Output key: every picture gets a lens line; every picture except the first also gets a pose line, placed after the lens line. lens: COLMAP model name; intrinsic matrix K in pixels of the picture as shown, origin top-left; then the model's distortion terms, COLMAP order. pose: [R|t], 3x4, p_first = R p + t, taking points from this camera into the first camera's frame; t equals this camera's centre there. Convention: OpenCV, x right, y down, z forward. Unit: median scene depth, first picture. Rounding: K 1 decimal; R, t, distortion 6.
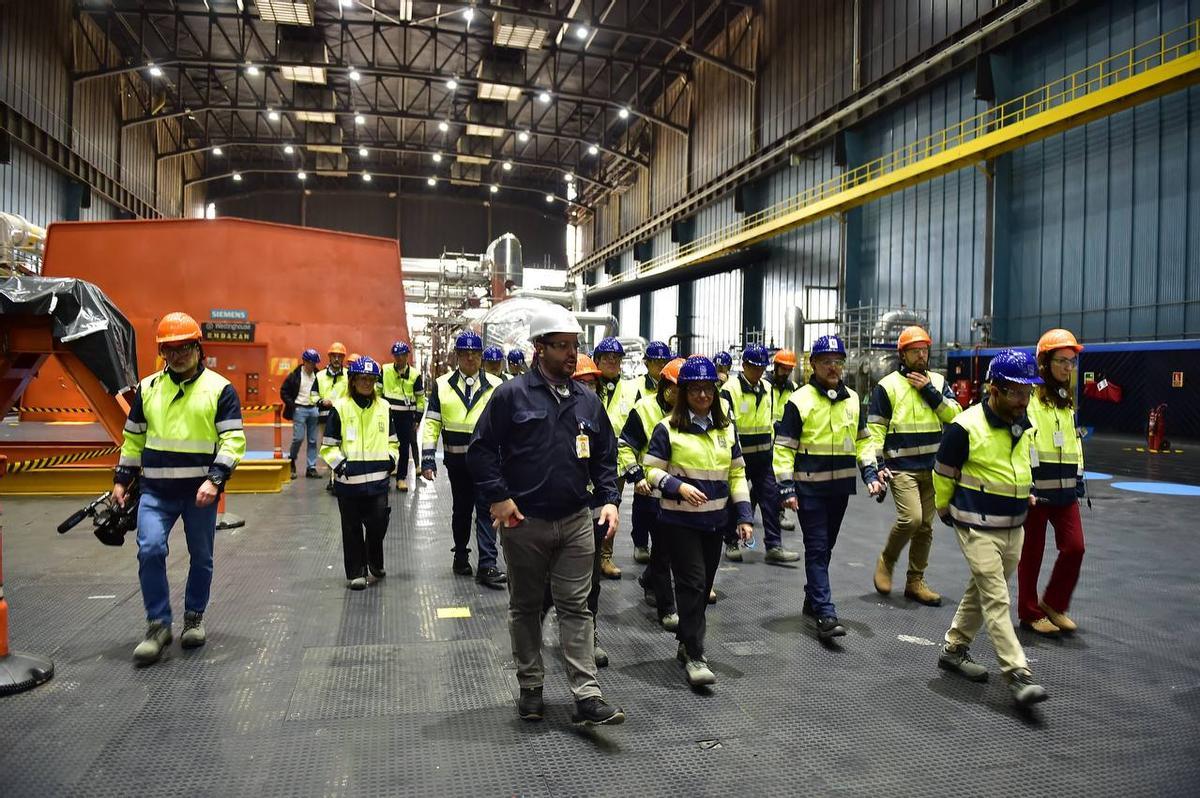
lens RADIAL K [[832.4, 0, 600.0], [0, 832.4, 399.0], [0, 0, 1]] dist [-0.051733, -0.002660]
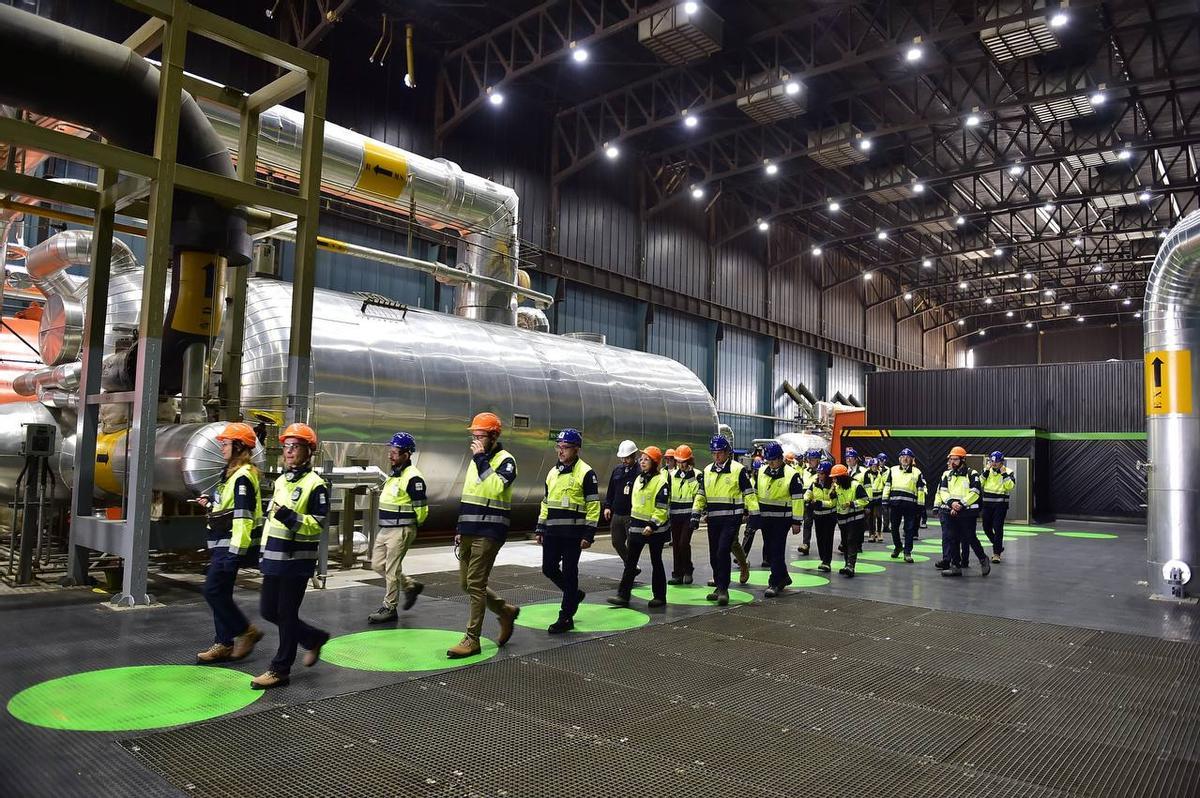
lens RADIAL K [[832.4, 0, 600.0], [0, 832.4, 399.0], [0, 0, 1]] dist [-0.051733, -0.002660]
pose [[0.588688, -0.061538, -0.806014, 0.409067], [-0.035618, 0.994155, -0.101917, 0.016929], [0.807575, 0.088706, 0.583056, -0.468992]]
